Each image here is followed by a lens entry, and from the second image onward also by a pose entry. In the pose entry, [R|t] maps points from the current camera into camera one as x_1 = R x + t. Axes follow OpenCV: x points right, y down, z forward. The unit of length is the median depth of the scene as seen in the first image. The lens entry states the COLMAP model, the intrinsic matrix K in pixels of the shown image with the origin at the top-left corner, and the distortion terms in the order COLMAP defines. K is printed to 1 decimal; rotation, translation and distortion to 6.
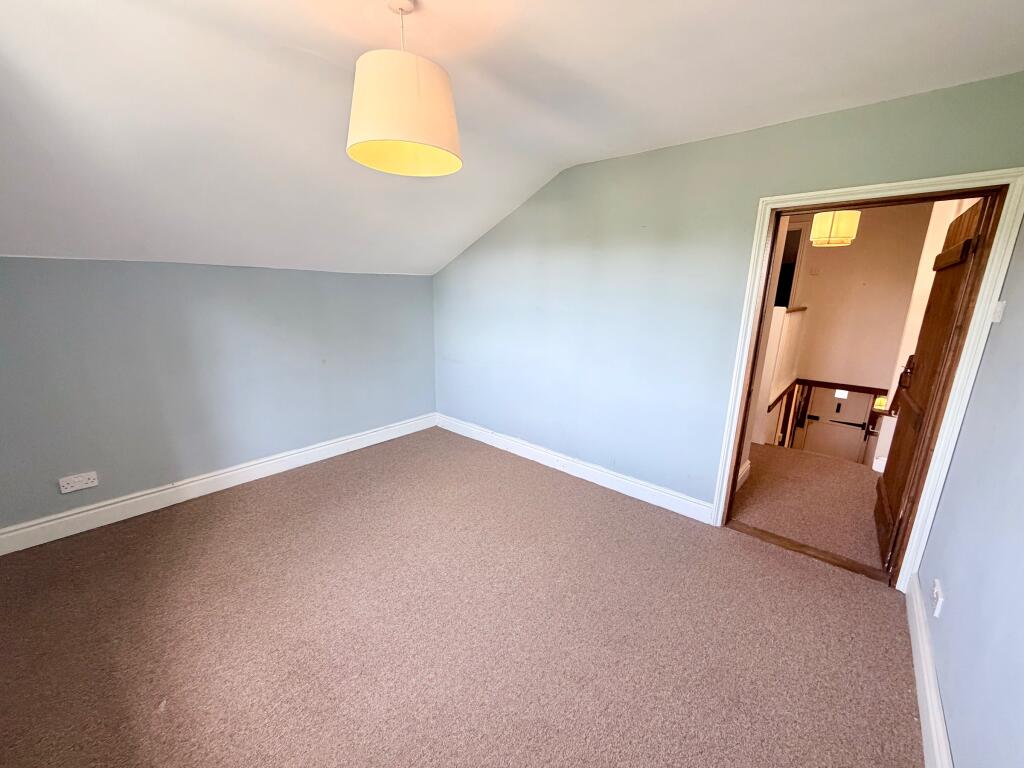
lens RADIAL K [[405.9, 0, 509.0], [0, 405.9, 384.2], [0, 0, 1]] dist [-0.000317, -0.000251]
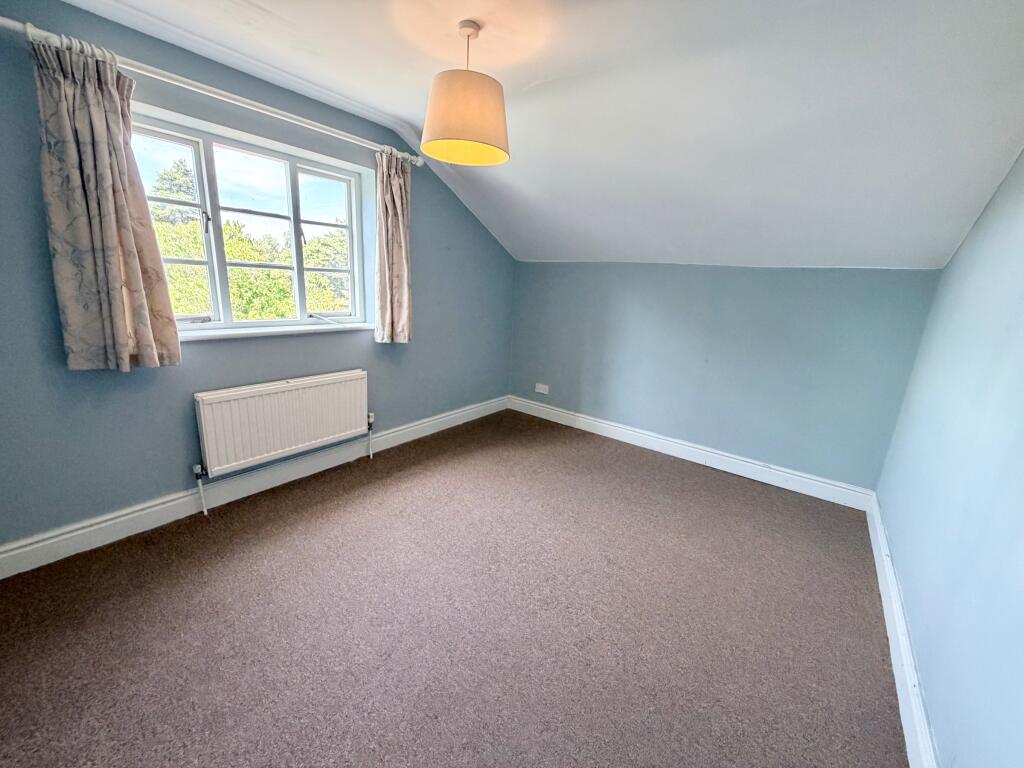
lens RADIAL K [[405.9, 0, 509.6], [0, 405.9, 383.8], [0, 0, 1]] dist [-0.000317, -0.000251]
pose [[0.053688, 0.222599, -0.973431, 0.520757], [-0.283267, 0.938186, 0.198916, -0.073871], [0.957537, 0.265062, 0.113424, 0.530042]]
